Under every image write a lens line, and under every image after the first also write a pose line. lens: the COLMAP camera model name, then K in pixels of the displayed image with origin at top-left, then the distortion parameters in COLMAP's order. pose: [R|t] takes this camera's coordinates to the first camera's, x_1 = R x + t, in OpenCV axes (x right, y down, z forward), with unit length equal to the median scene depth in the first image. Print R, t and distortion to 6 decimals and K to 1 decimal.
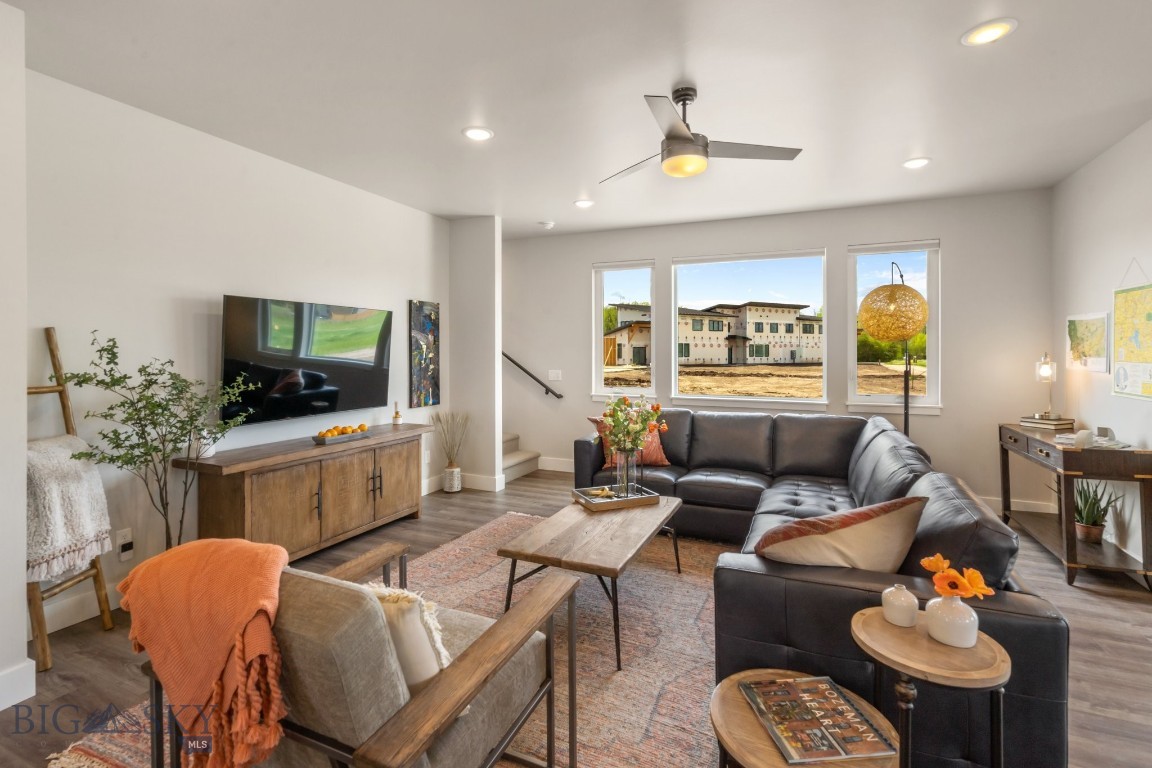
lens RADIAL K [[531.2, 0, 569.3], [0, 531.2, 378.9], [0, 0, 1]] dist [-0.005301, 0.000335]
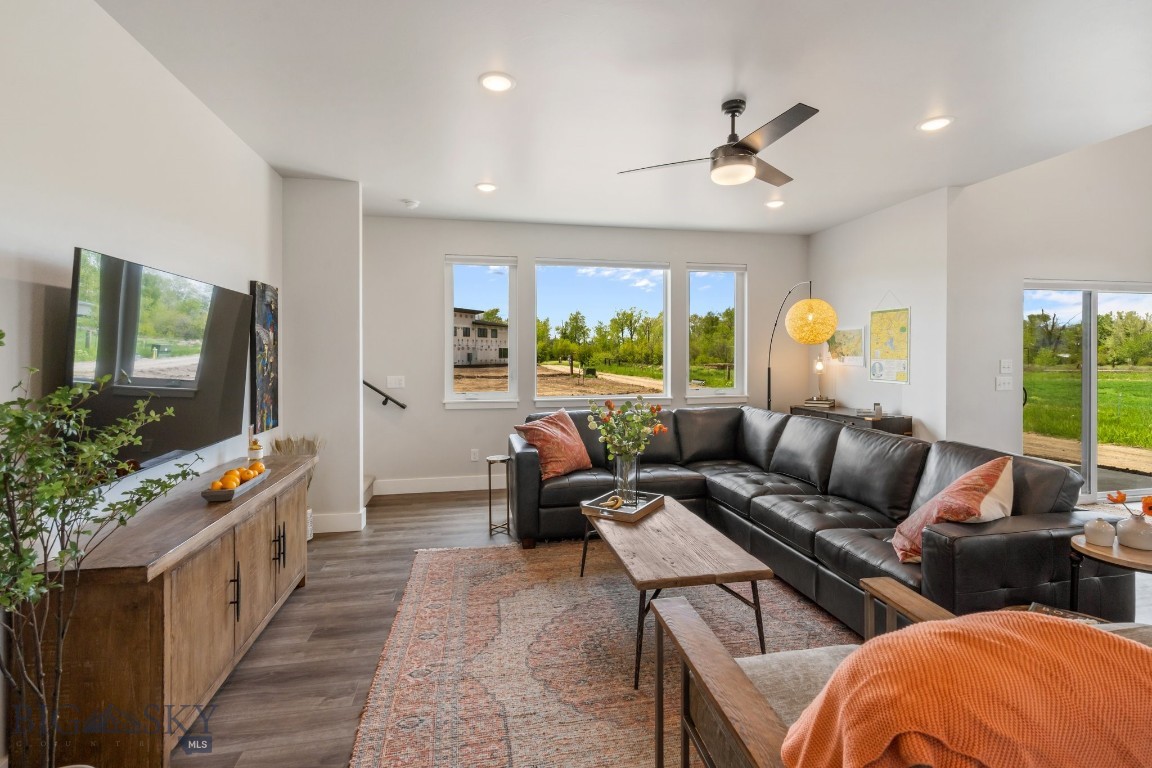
lens RADIAL K [[531.2, 0, 575.1], [0, 531.2, 379.2], [0, 0, 1]] dist [-0.005301, 0.000335]
pose [[0.816629, -0.030738, 0.576343, -0.399813], [0.033316, 0.999426, 0.006096, -0.009448], [-0.576200, 0.014223, 0.817185, 0.201780]]
